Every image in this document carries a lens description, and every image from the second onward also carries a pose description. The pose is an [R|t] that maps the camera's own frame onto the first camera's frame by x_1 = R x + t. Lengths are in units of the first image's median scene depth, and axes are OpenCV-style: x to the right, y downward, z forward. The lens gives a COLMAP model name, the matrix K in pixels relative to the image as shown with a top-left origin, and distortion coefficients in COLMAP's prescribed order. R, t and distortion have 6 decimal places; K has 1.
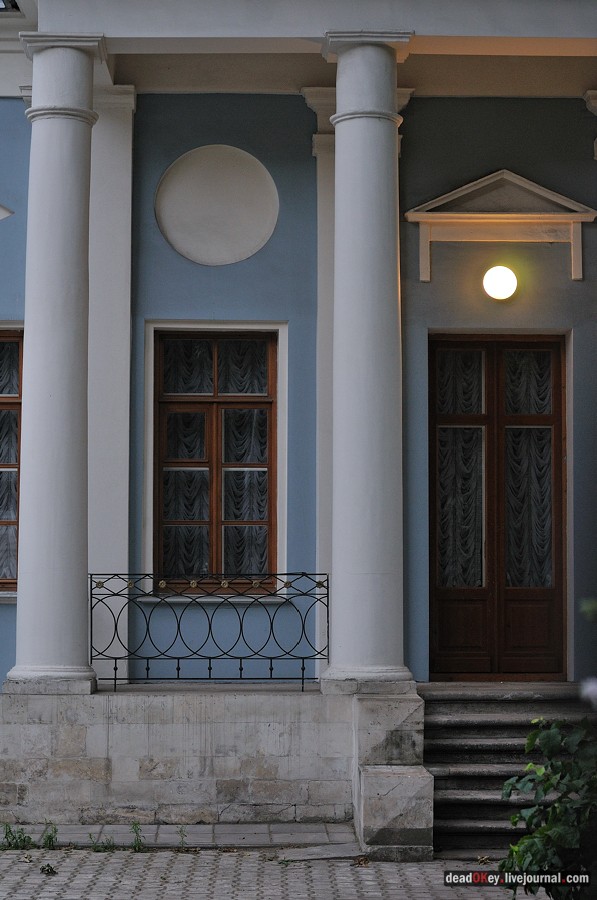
lens RADIAL K [[1989.9, 0, 297.2], [0, 1989.9, 451.1], [0, 0, 1]] dist [-0.150725, 0.000000]
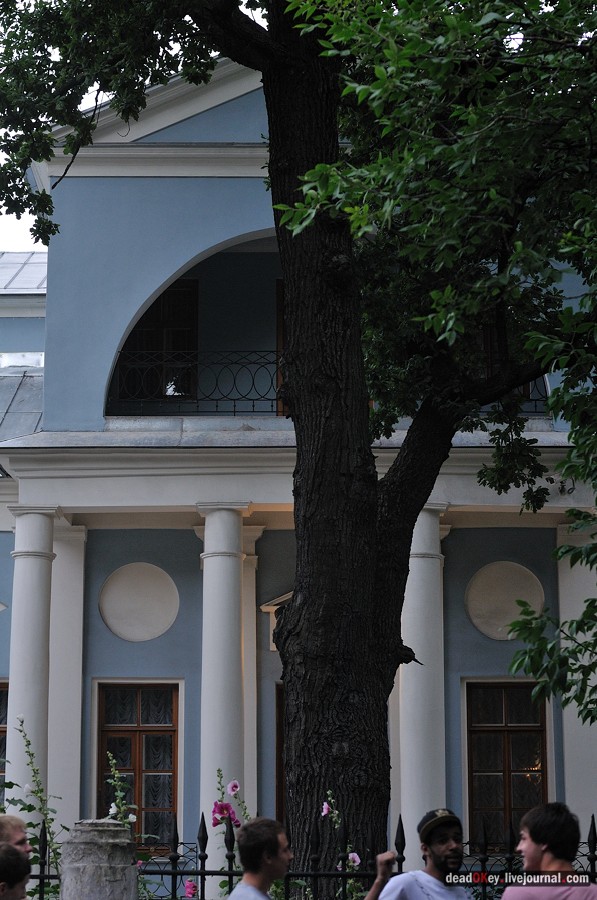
lens RADIAL K [[1989.9, 0, 299.9], [0, 1989.9, 450.0], [0, 0, 1]] dist [-0.150725, 0.000000]
pose [[0.999638, -0.011332, -0.024386, 0.124288], [0.007697, 0.989505, -0.144297, -0.017087], [0.025766, 0.144057, 0.989234, -0.543679]]
